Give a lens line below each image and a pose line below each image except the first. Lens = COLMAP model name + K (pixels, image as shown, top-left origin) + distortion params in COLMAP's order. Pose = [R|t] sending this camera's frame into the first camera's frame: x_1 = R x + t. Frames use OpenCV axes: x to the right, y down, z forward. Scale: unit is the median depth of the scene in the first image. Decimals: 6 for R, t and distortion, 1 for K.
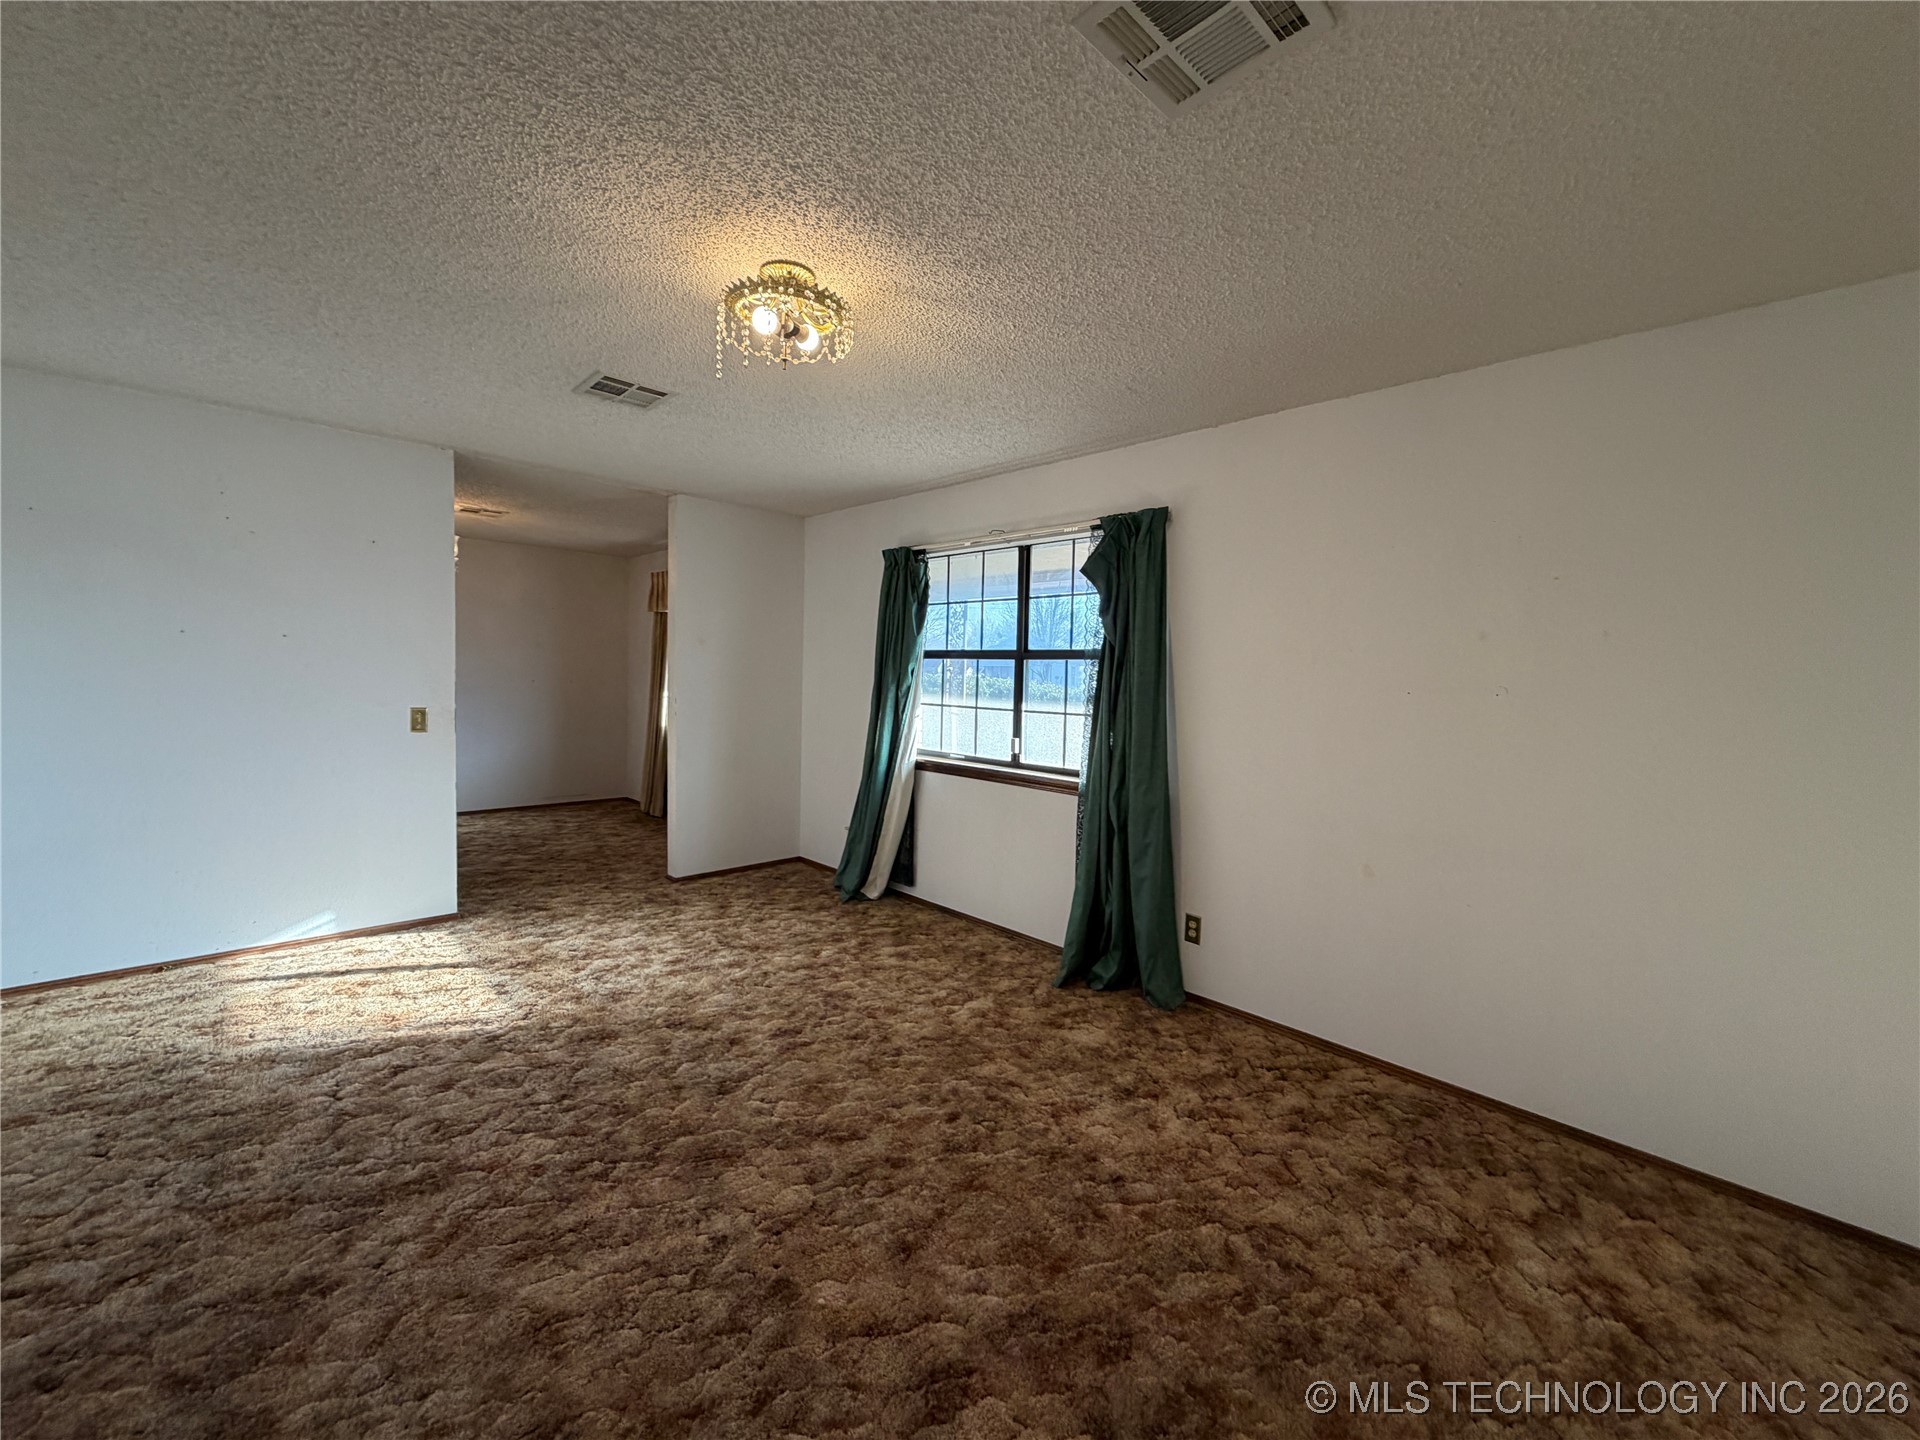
lens RADIAL K [[772.8, 0, 957.9], [0, 772.8, 716.6], [0, 0, 1]] dist [-0.002293, -0.000112]
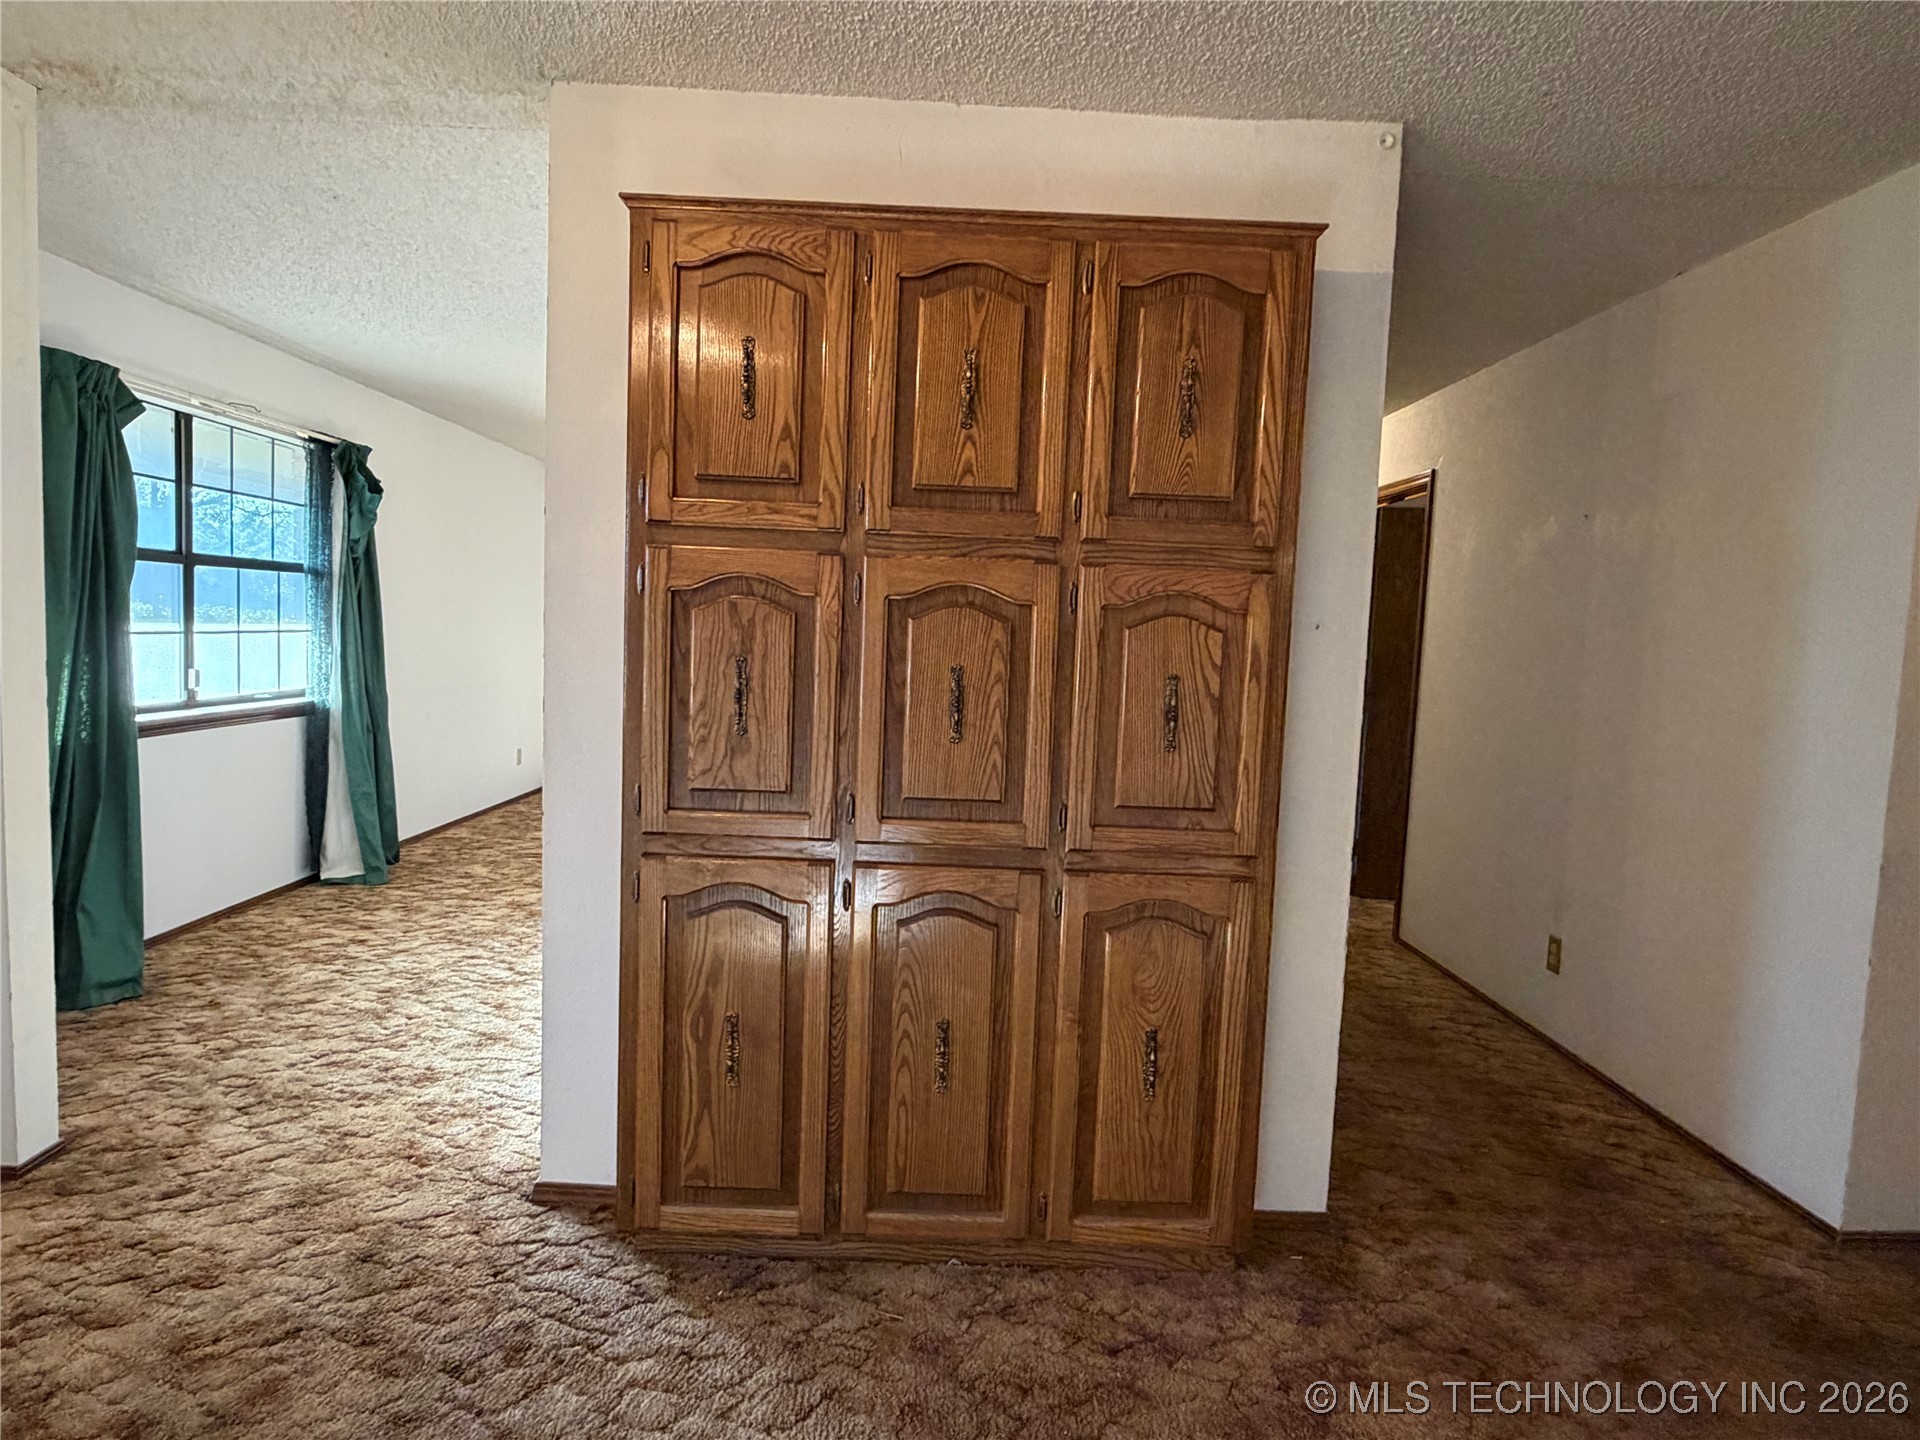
lens RADIAL K [[1058.5, 0, 962.5], [0, 1058.5, 723.3], [0, 0, 1]] dist [0.037144, 0.000043]
pose [[-0.729205, -0.123828, 0.672999, -1.220399], [-0.027479, 0.987997, 0.152012, -0.103856], [-0.683744, 0.092355, -0.723854, 1.275578]]
